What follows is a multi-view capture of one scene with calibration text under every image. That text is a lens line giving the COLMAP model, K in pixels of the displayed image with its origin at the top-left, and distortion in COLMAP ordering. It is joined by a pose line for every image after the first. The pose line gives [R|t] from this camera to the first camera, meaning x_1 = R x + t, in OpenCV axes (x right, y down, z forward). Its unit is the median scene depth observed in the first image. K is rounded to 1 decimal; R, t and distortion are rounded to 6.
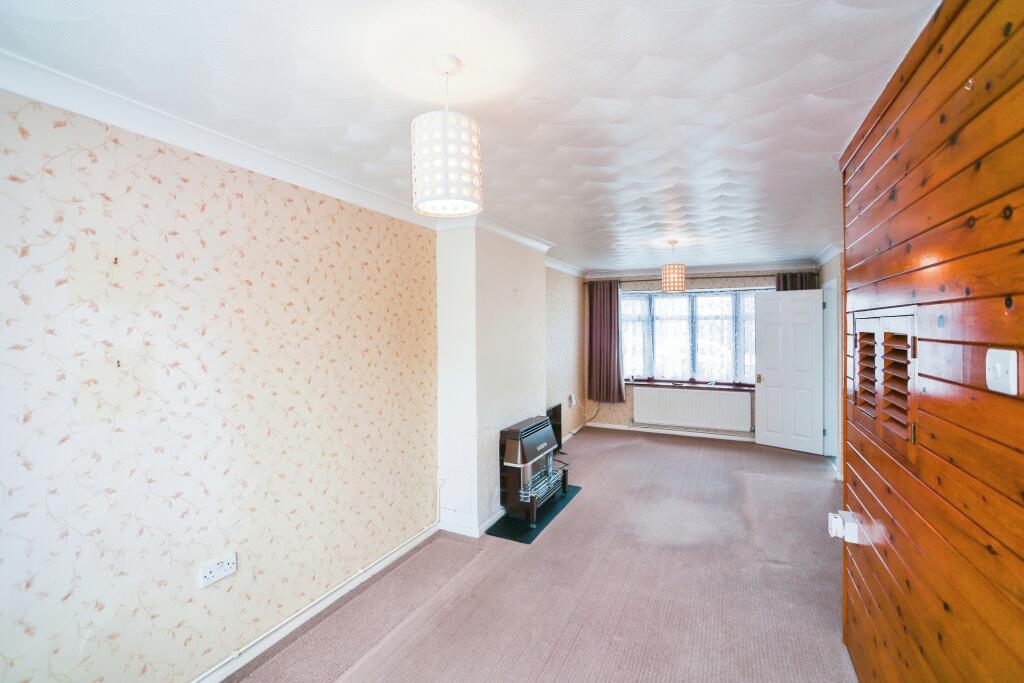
lens RADIAL K [[449.5, 0, 512.4], [0, 449.5, 329.6], [0, 0, 1]] dist [-0.034741, 0.014999]
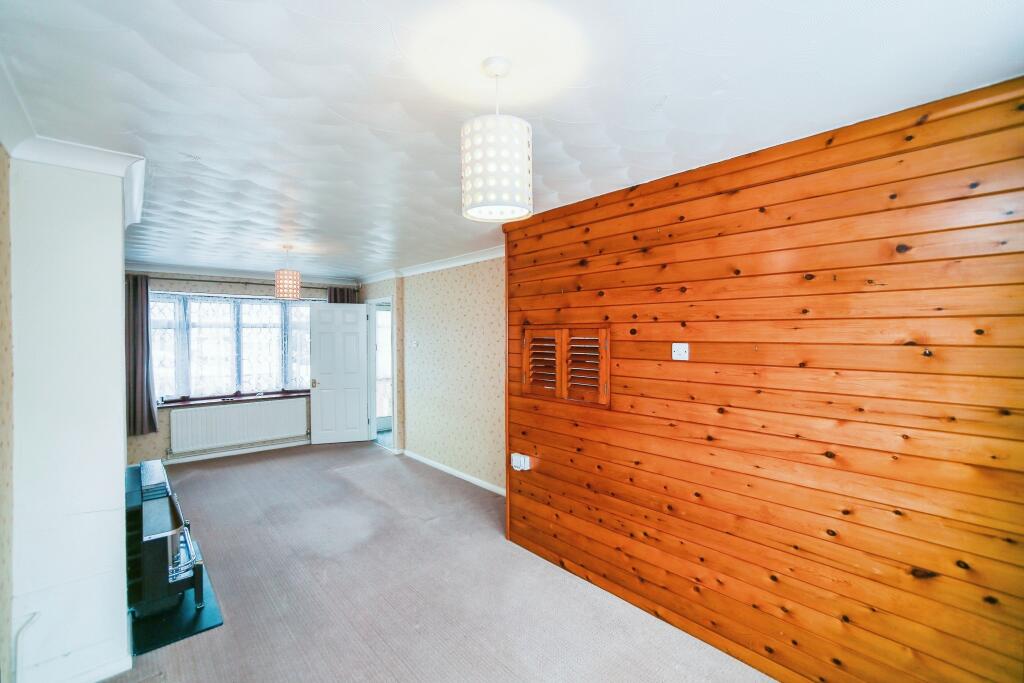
lens RADIAL K [[449.5, 0, 512.4], [0, 449.5, 329.6], [0, 0, 1]] dist [-0.034741, 0.014999]
pose [[0.389047, 0.010231, 0.921161, -0.250907], [0.007899, 0.999865, -0.014442, -0.000396], [-0.921184, 0.012895, 0.388914, 0.137103]]
